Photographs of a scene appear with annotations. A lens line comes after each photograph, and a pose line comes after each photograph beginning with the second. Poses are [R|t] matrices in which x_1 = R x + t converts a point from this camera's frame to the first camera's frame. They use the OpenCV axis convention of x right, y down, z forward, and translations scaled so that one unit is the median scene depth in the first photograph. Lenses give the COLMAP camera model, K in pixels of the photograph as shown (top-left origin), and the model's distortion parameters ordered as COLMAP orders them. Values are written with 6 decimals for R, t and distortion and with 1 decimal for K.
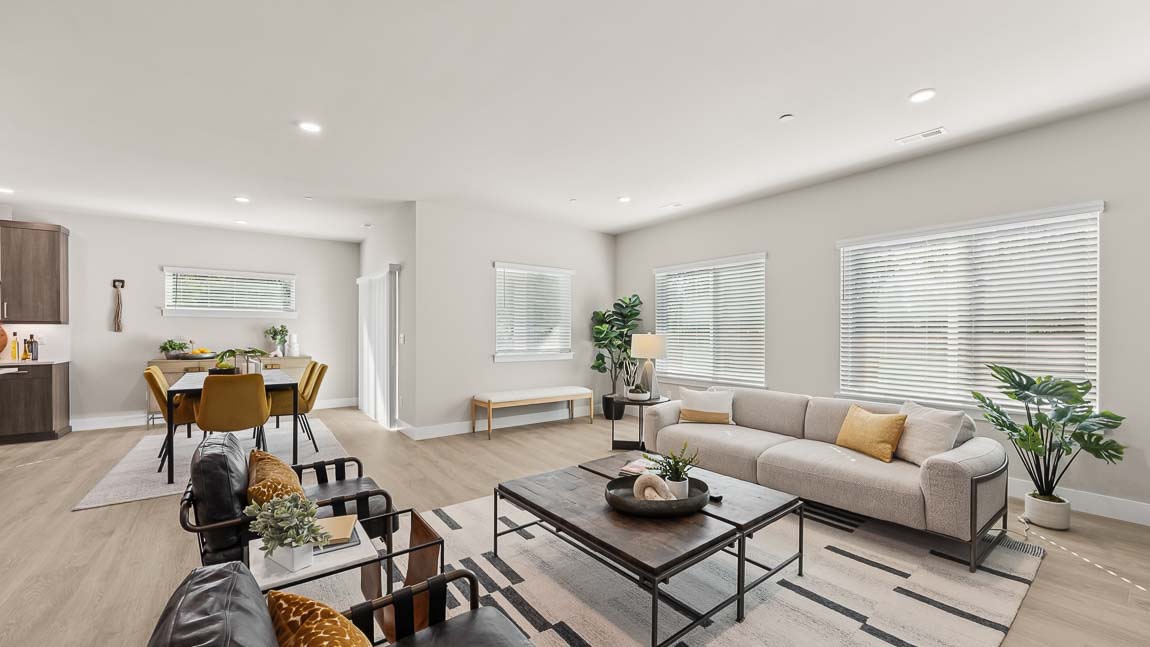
lens RADIAL K [[454.4, 0, 574.5], [0, 454.4, 326.7], [0, 0, 1]] dist [-0.012292, -0.000938]
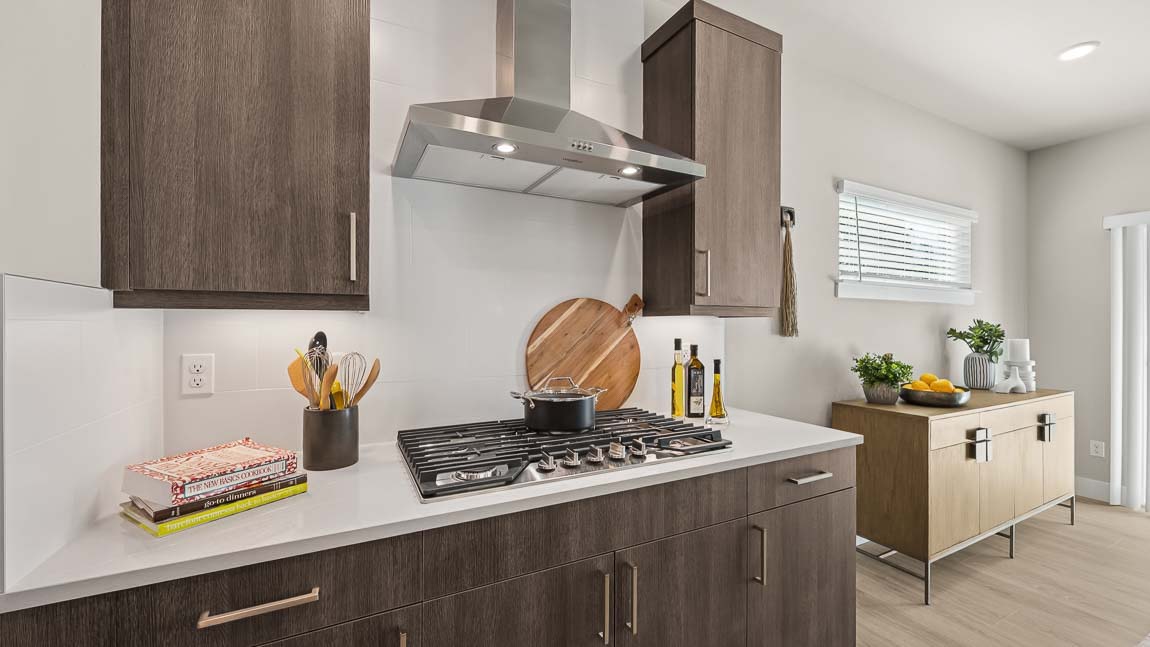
lens RADIAL K [[438.0, 0, 570.4], [0, 438.0, 325.9], [0, 0, 1]] dist [-0.000108, 0.000581]
pose [[0.985205, 0.004586, -0.171317, -1.260899], [-0.003287, 0.999964, 0.007866, -0.000268], [0.171347, -0.007187, 0.985185, 0.634799]]
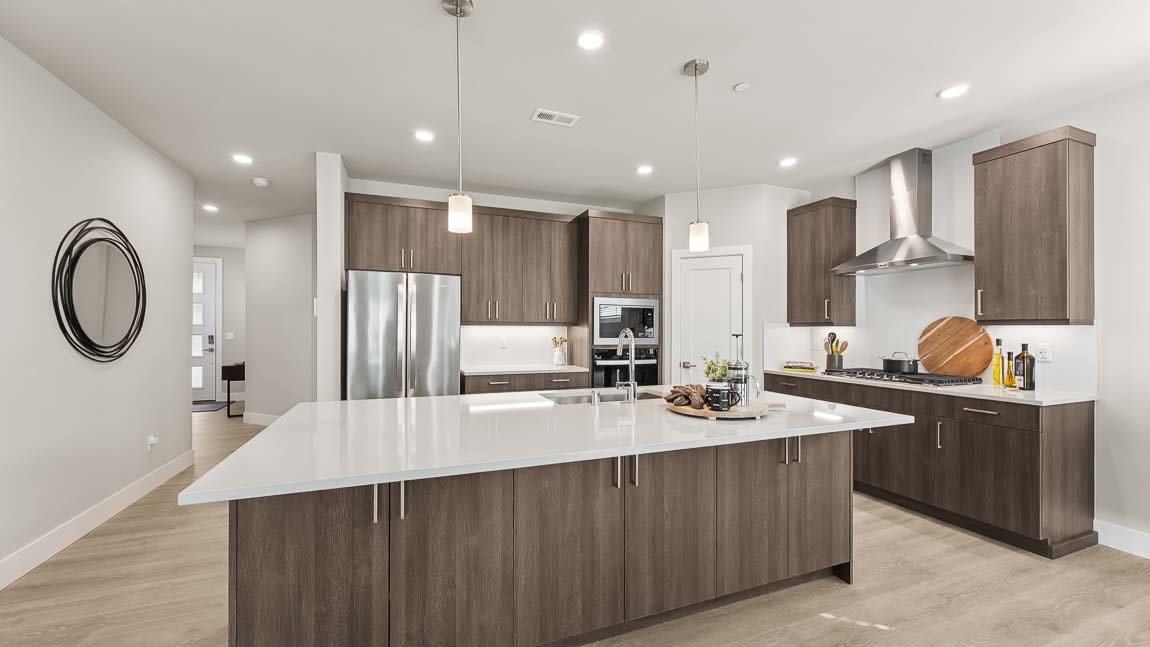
lens RADIAL K [[454.4, 0, 564.4], [0, 454.4, 327.4], [0, 0, 1]] dist [-0.012292, -0.000938]
pose [[-0.273488, -0.002197, -0.961873, -0.523295], [0.003818, 0.999987, -0.003370, -0.003123], [0.961868, -0.004594, -0.273476, 0.600395]]
